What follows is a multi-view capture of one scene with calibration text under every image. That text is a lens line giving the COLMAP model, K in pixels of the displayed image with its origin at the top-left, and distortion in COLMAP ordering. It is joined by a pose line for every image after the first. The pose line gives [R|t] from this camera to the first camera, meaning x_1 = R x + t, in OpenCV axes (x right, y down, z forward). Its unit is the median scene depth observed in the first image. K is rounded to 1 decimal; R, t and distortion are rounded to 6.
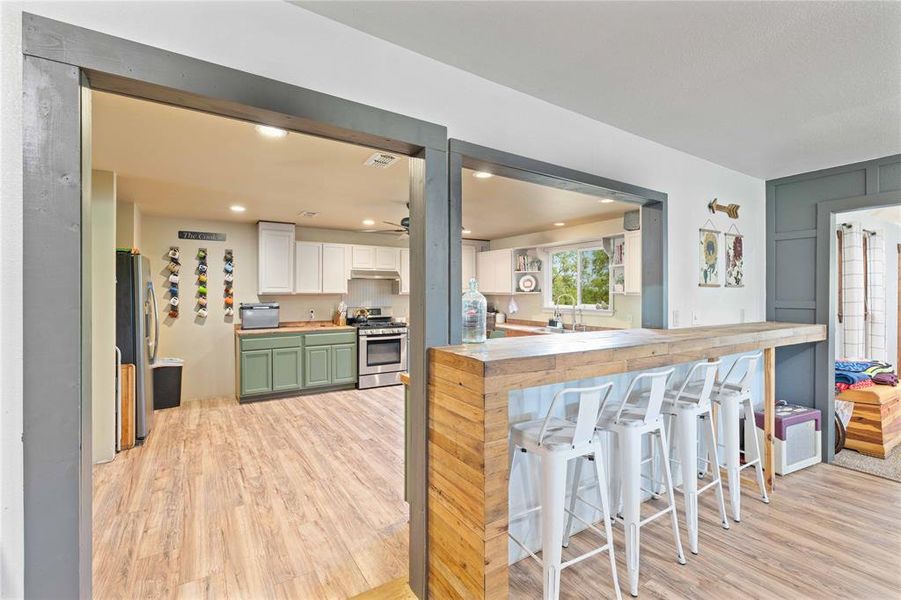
lens RADIAL K [[397.3, 0, 450.3], [0, 397.3, 295.3], [0, 0, 1]] dist [-0.002523, 0.000318]
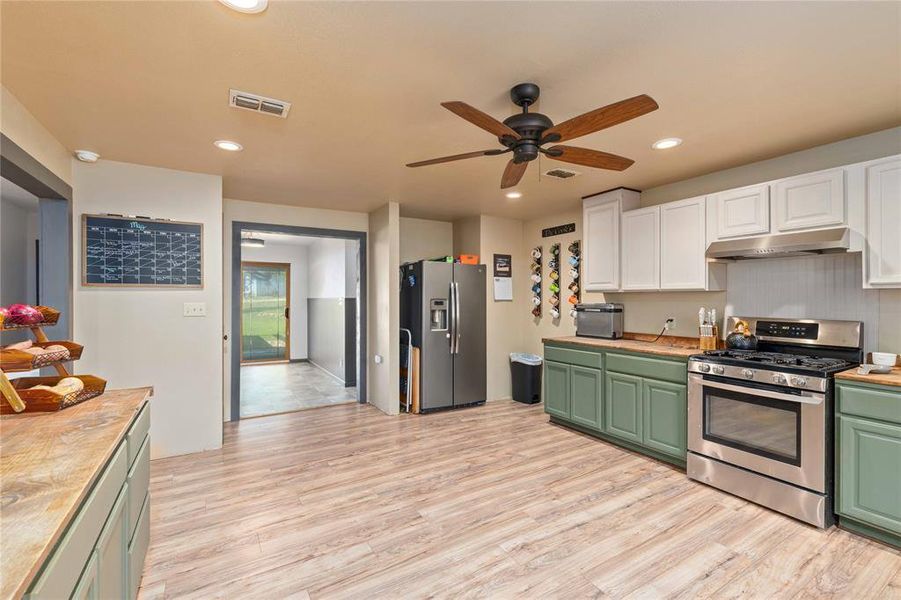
lens RADIAL K [[397.3, 0, 450.3], [0, 397.3, 302.0], [0, 0, 1]] dist [-0.002523, 0.000318]
pose [[-0.037320, 0.009498, -0.999258, 0.364350], [0.000815, 0.999955, 0.009474, 0.009438], [0.999303, -0.000461, -0.037326, 0.907253]]
